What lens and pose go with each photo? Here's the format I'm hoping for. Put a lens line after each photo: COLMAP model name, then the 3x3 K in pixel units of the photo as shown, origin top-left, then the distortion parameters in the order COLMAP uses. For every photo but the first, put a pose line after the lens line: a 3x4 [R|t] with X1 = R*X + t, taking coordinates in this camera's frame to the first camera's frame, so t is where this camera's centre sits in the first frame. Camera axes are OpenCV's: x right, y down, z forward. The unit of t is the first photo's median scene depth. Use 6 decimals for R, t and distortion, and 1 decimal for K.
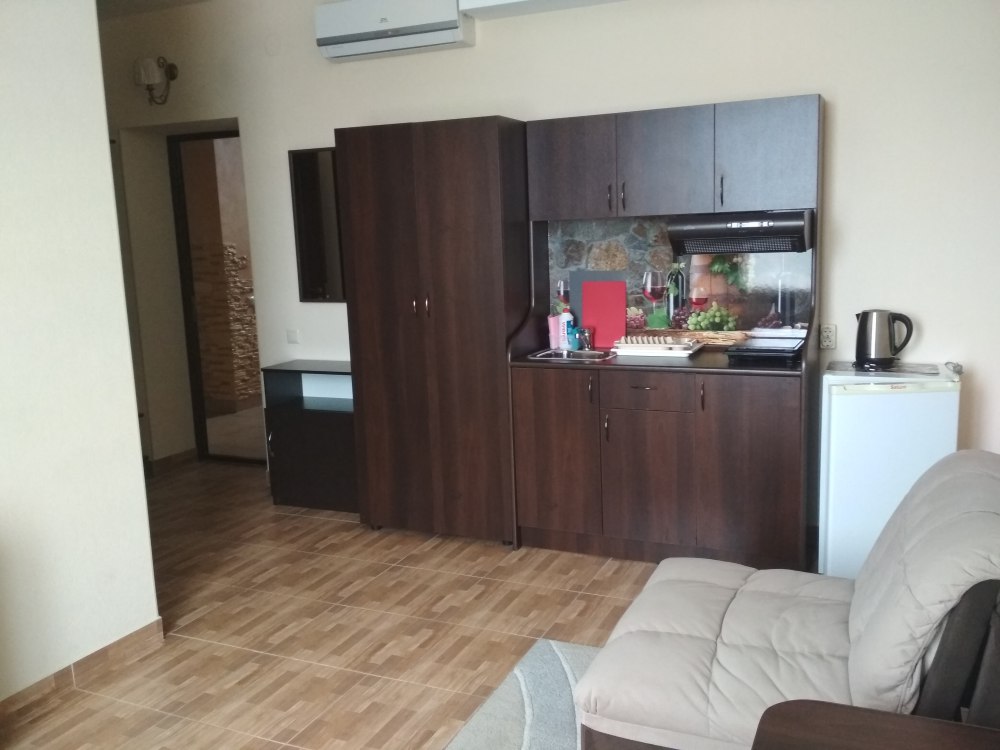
lens RADIAL K [[891.5, 0, 504.0], [0, 891.5, 373.4], [0, 0, 1]] dist [0.120148, -0.240270]
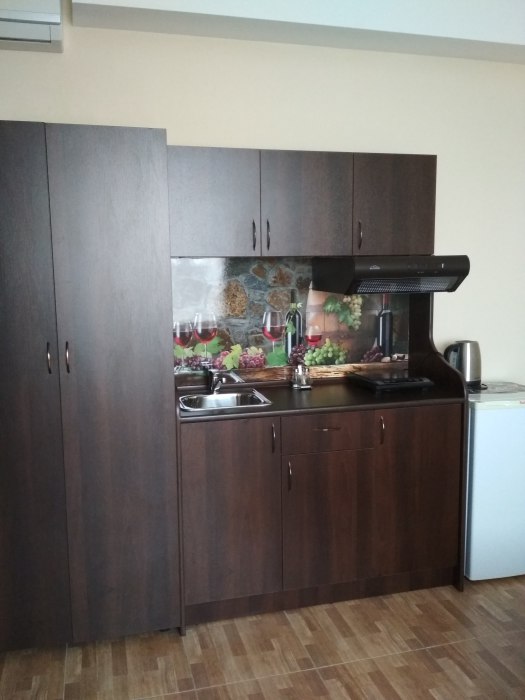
lens RADIAL K [[624.1, 0, 262.5], [0, 624.1, 350.0], [0, 0, 1]] dist [0.120148, -0.240270]
pose [[0.773564, -0.054792, 0.631344, -0.299607], [0.084556, 0.996271, -0.017141, -0.059233], [-0.628051, 0.066644, 0.775313, 0.463091]]
